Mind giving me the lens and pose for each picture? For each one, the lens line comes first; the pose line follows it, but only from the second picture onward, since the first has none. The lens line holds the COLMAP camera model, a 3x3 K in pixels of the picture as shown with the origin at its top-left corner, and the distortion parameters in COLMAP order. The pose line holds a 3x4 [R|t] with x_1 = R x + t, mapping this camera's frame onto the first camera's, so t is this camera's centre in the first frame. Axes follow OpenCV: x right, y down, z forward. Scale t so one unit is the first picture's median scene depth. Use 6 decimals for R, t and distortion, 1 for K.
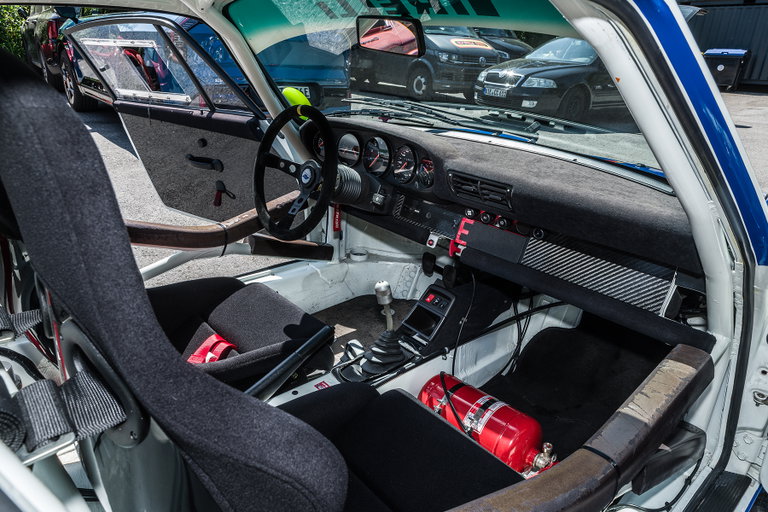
lens RADIAL K [[526.4, 0, 380.9], [0, 526.4, 238.2], [0, 0, 1]] dist [0.052641, -0.039489]
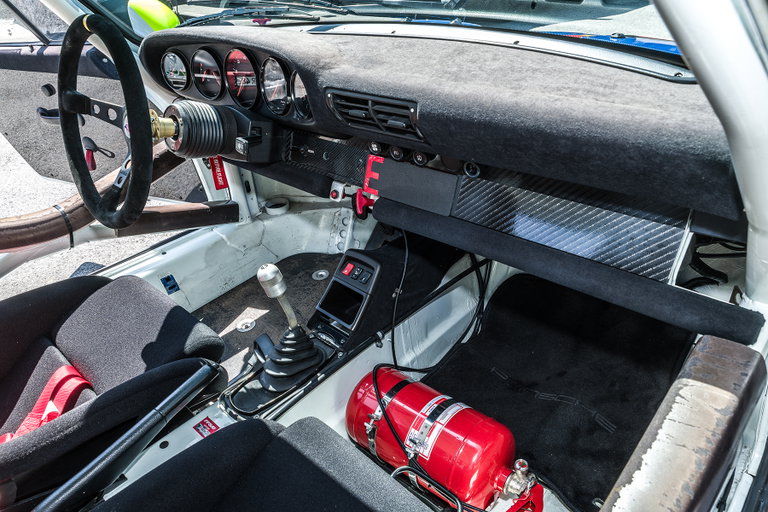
lens RADIAL K [[526.4, 0, 380.9], [0, 526.4, 238.2], [0, 0, 1]] dist [0.052641, -0.039489]
pose [[0.987459, -0.157435, 0.011752, 0.138947], [0.153376, 0.974309, 0.164915, -0.042000], [-0.037413, -0.161045, 0.986238, 0.294585]]
